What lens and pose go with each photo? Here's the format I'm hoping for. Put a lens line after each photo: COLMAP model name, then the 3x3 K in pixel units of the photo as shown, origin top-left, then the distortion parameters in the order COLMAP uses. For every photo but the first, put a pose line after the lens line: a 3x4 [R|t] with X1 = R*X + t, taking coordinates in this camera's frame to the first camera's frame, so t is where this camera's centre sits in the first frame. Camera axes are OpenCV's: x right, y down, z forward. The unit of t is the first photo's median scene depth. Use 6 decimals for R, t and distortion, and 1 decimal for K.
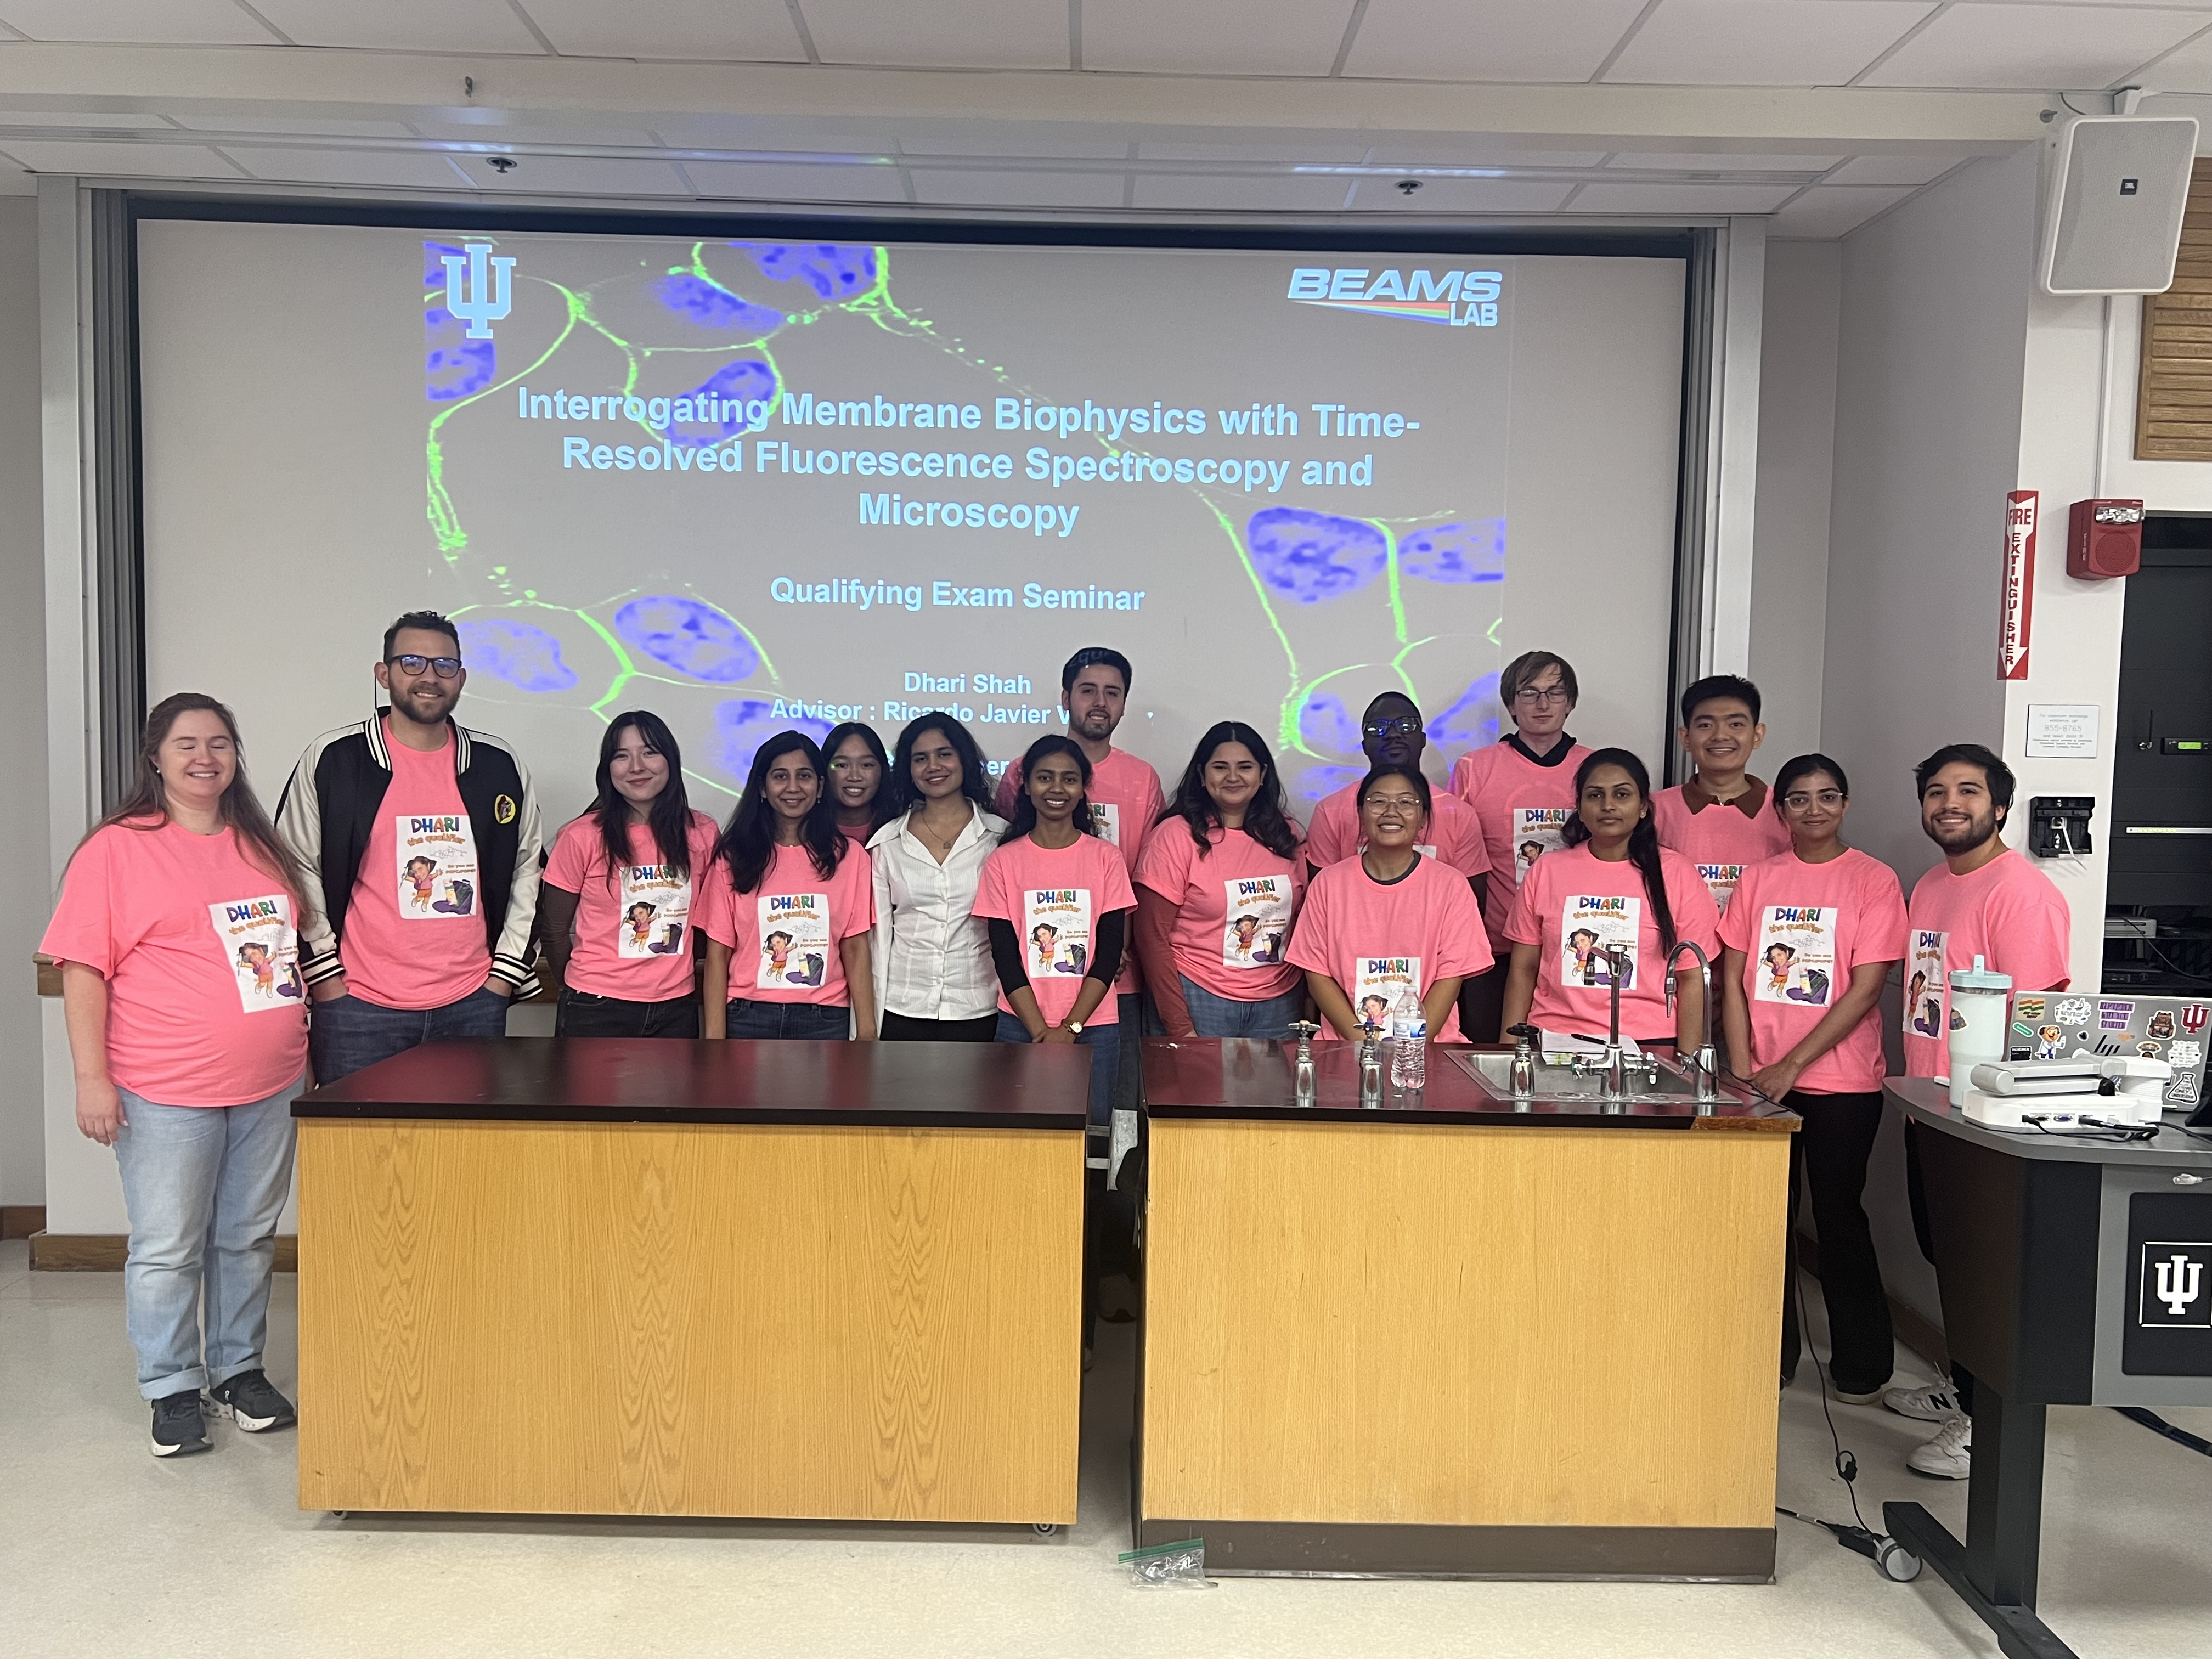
lens RADIAL K [[1863.9, 0, 1106.1], [0, 1863.9, 830.7], [0, 0, 1]] dist [0.015339, 0.002219]
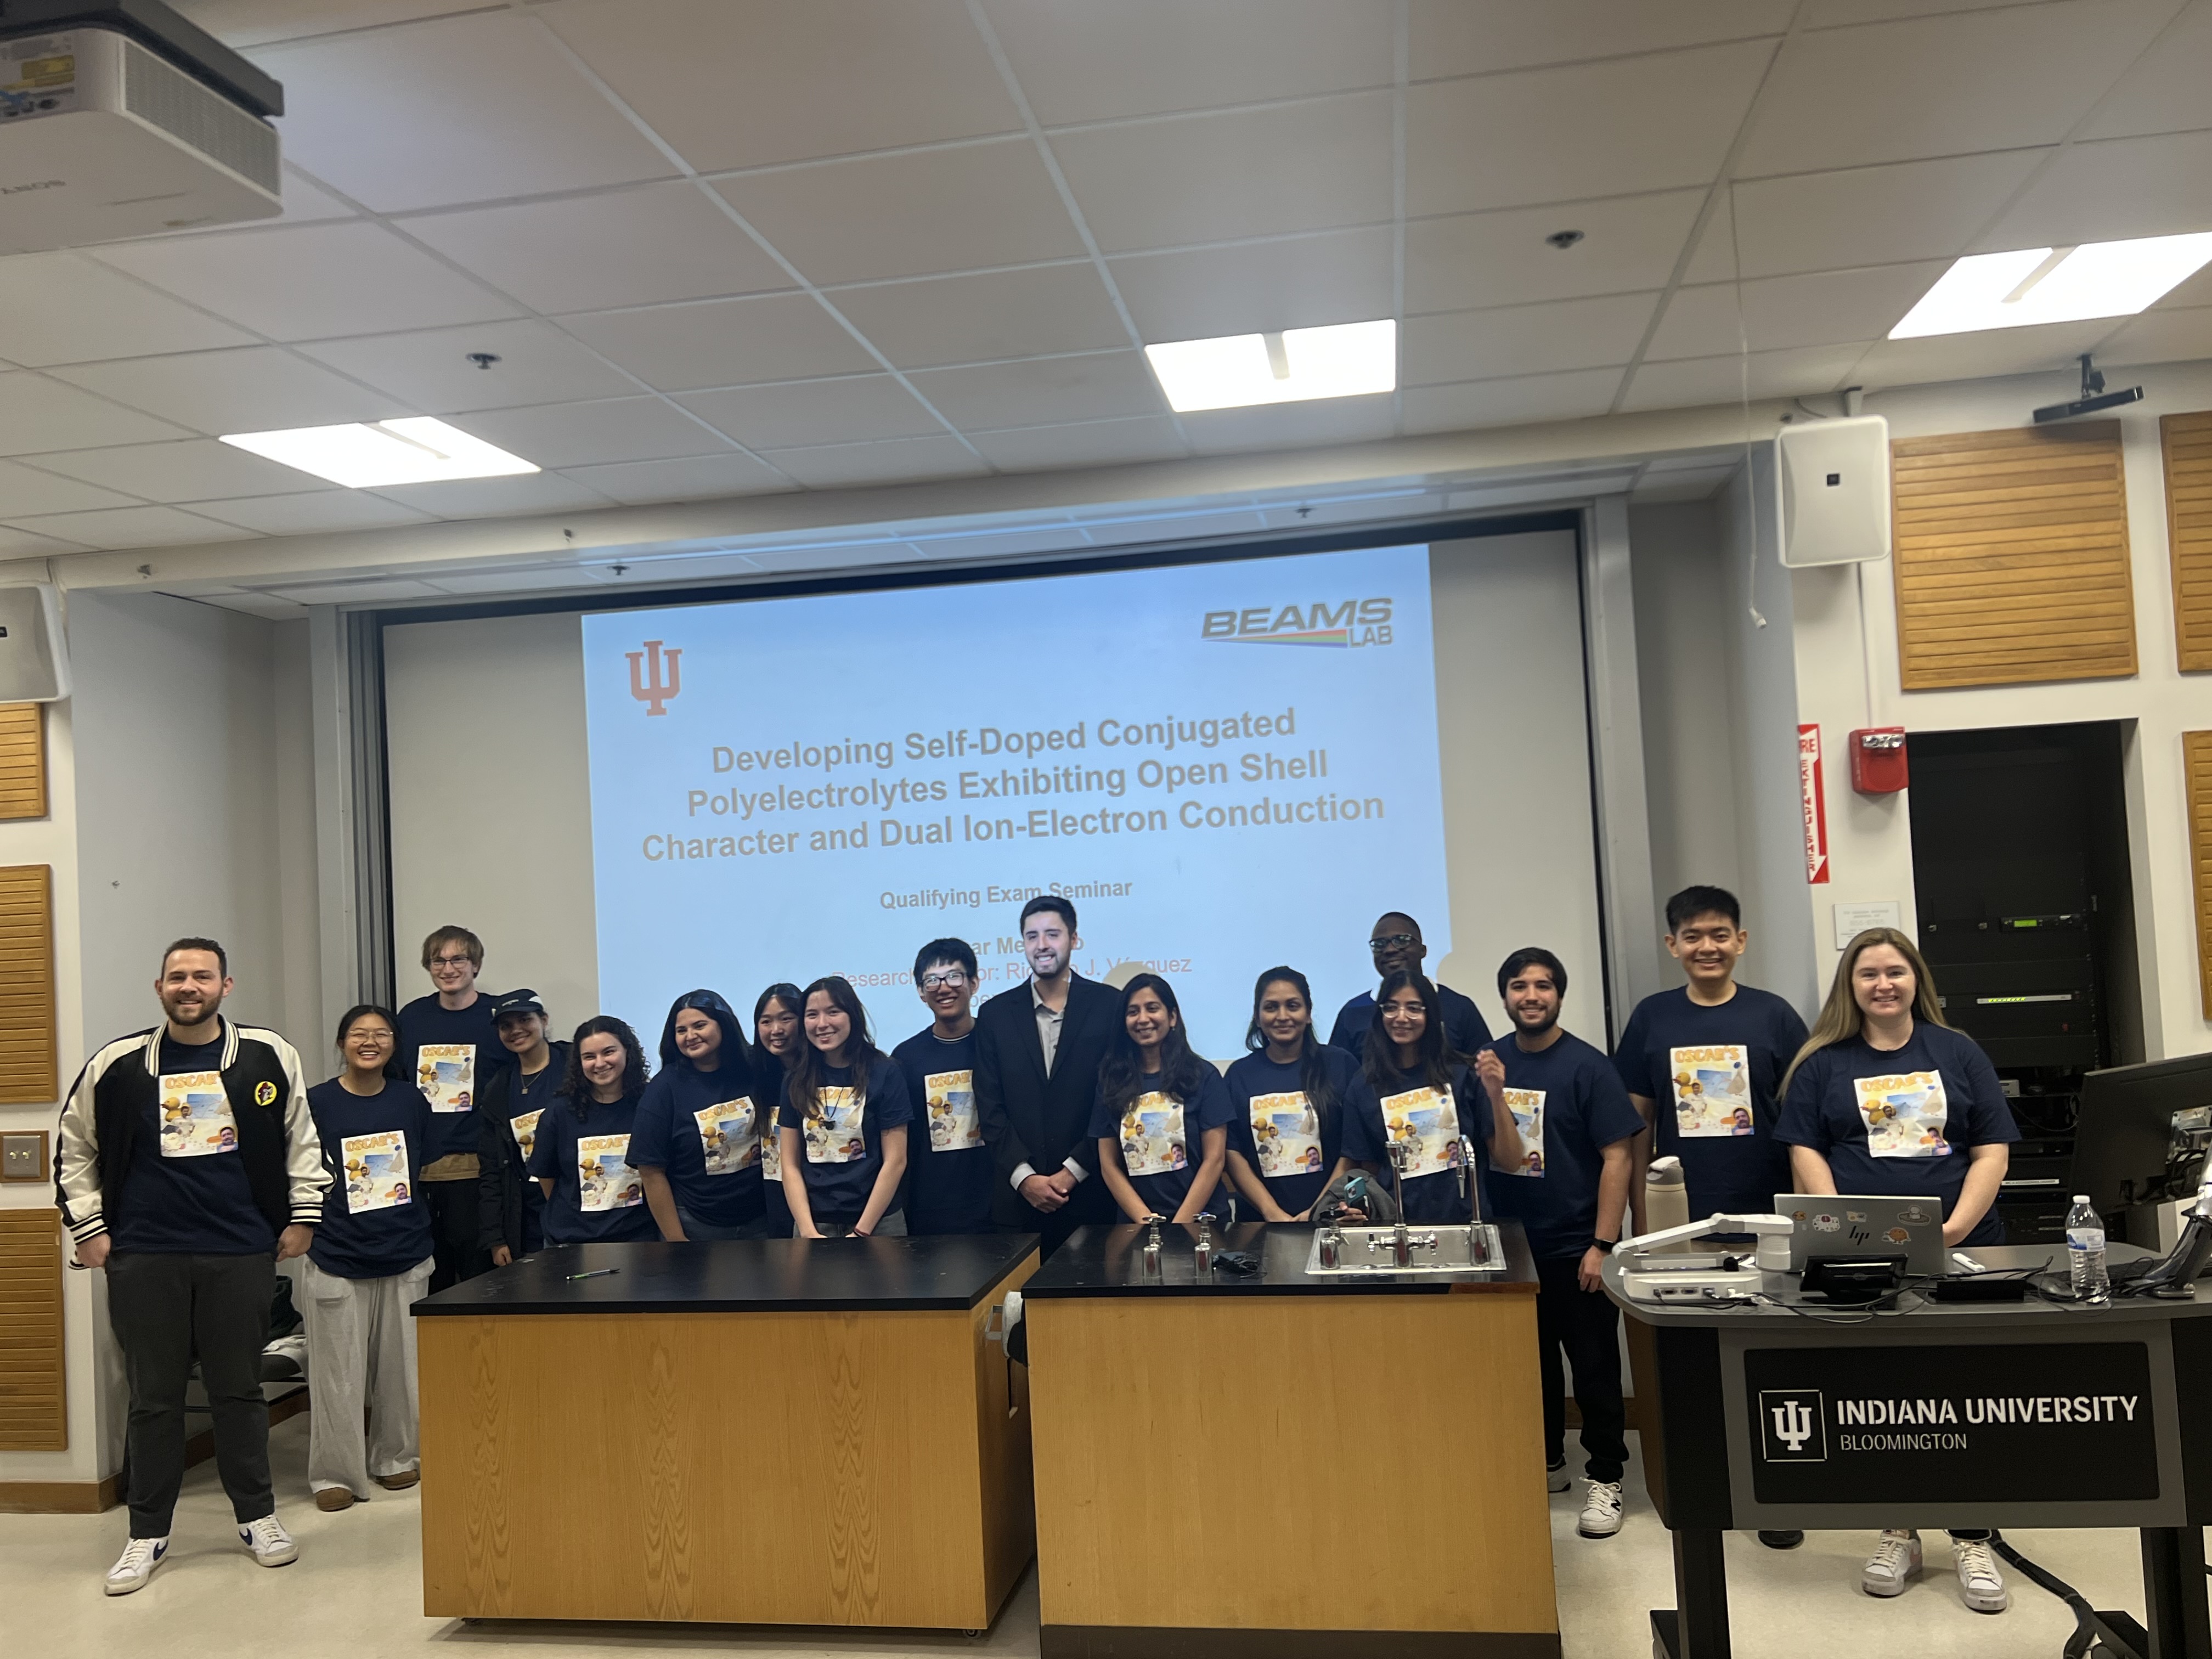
lens RADIAL K [[1720.0, 0, 1107.7], [0, 1720.0, 827.2], [0, 0, 1]] dist [0.022994, 0.005427]
pose [[0.982174, -0.074130, -0.172737, 0.307488], [0.059154, 0.994156, -0.090299, -0.057522], [0.178422, 0.078471, 0.980820, -0.175704]]
